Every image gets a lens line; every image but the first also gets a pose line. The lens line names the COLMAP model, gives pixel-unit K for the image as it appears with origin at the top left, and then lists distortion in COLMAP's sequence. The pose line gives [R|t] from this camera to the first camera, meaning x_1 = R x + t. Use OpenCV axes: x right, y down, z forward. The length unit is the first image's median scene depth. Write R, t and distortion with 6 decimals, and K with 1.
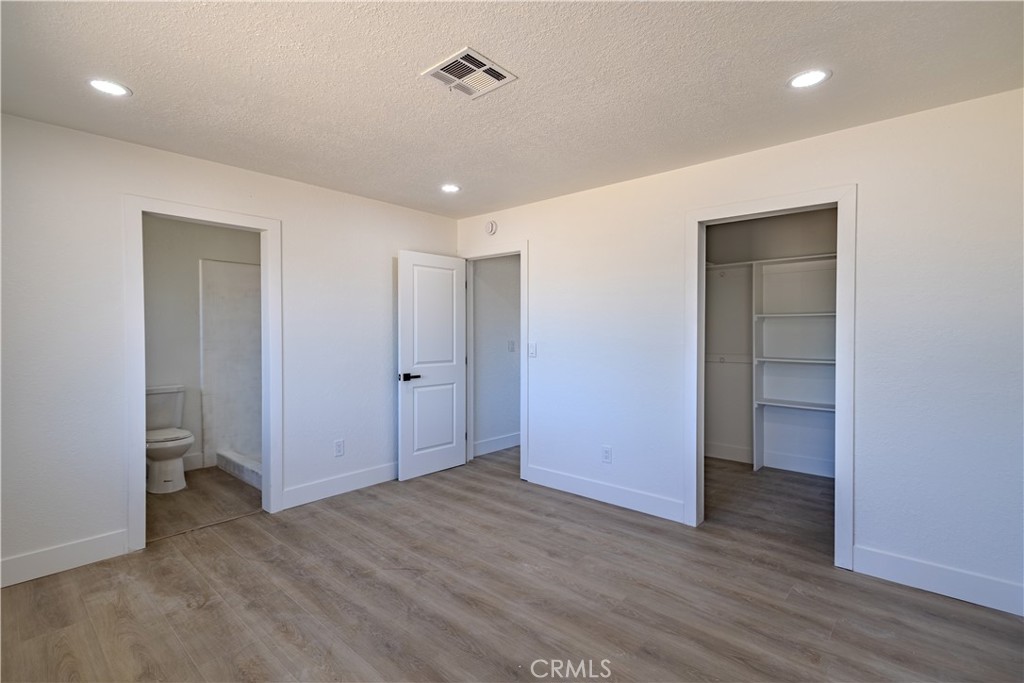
lens RADIAL K [[467.2, 0, 505.8], [0, 467.2, 340.7], [0, 0, 1]] dist [0.011641, -0.004312]
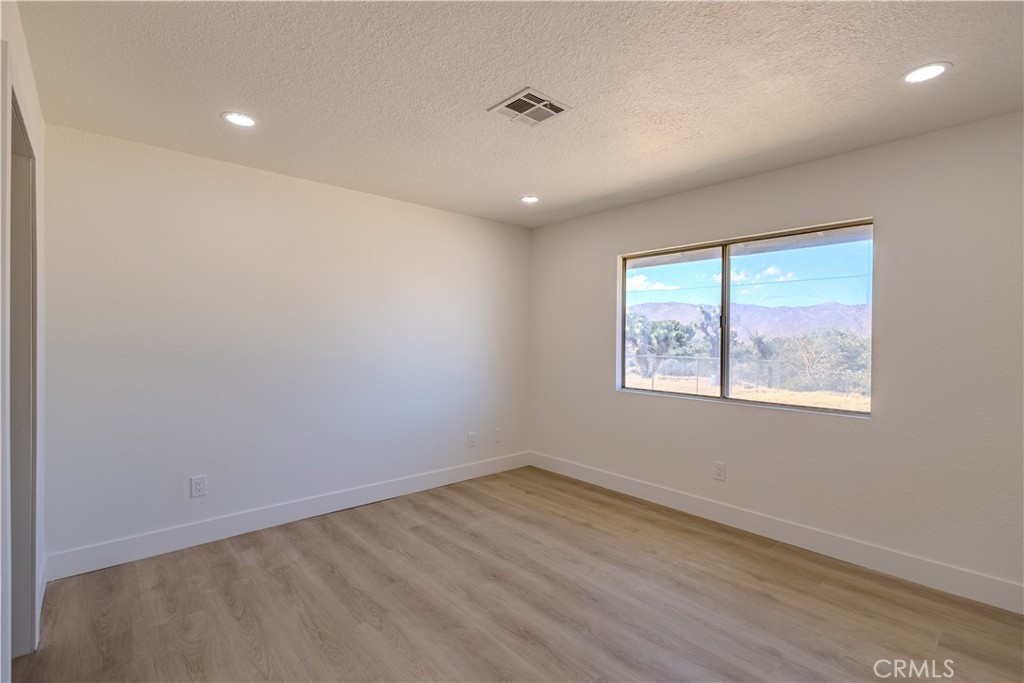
lens RADIAL K [[467.2, 0, 505.8], [0, 467.2, 340.7], [0, 0, 1]] dist [0.011641, -0.004312]
pose [[-0.992921, -0.007226, 0.118556, -0.142673], [-0.004241, 0.999668, 0.025416, -0.038941], [-0.118700, 0.024733, -0.992622, 1.914346]]
